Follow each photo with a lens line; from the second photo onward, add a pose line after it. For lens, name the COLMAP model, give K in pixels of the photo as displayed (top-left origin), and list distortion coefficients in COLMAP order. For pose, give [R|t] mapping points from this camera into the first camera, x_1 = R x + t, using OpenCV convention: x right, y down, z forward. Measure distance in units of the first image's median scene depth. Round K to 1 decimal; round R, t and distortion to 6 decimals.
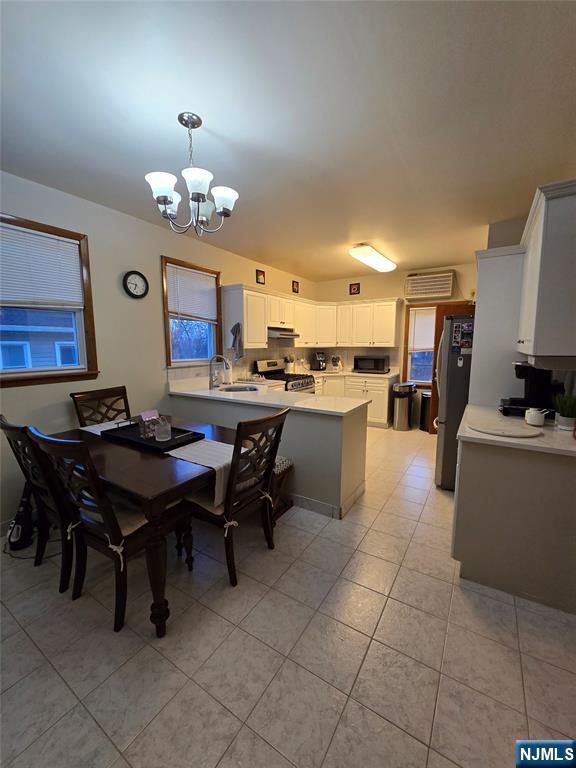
lens RADIAL K [[312.9, 0, 287.1], [0, 312.9, 381.8], [0, 0, 1]] dist [-0.000558, -0.000031]
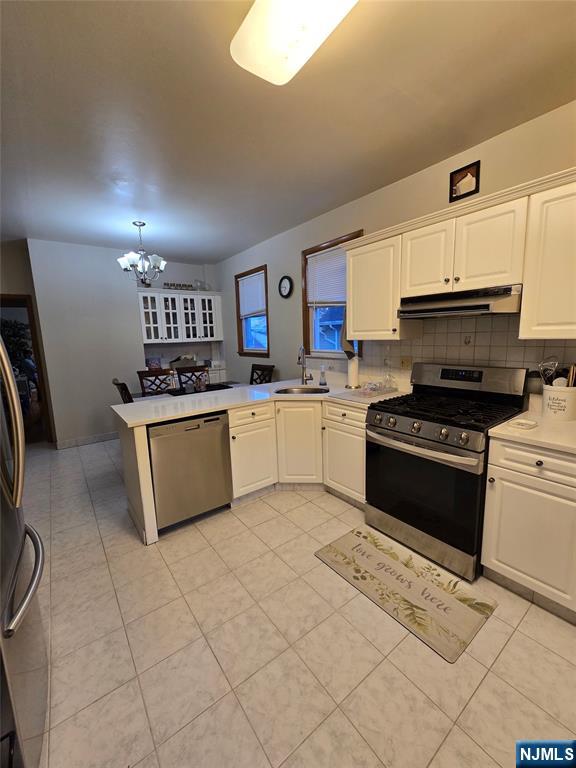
lens RADIAL K [[312.9, 0, 287.2], [0, 312.9, 387.3], [0, 0, 1]] dist [-0.000558, -0.000031]
pose [[-0.351440, 0.161398, -0.922193, 0.638516], [-0.089409, 0.974739, 0.204668, -0.152540], [0.931931, 0.154381, -0.328132, 1.284293]]
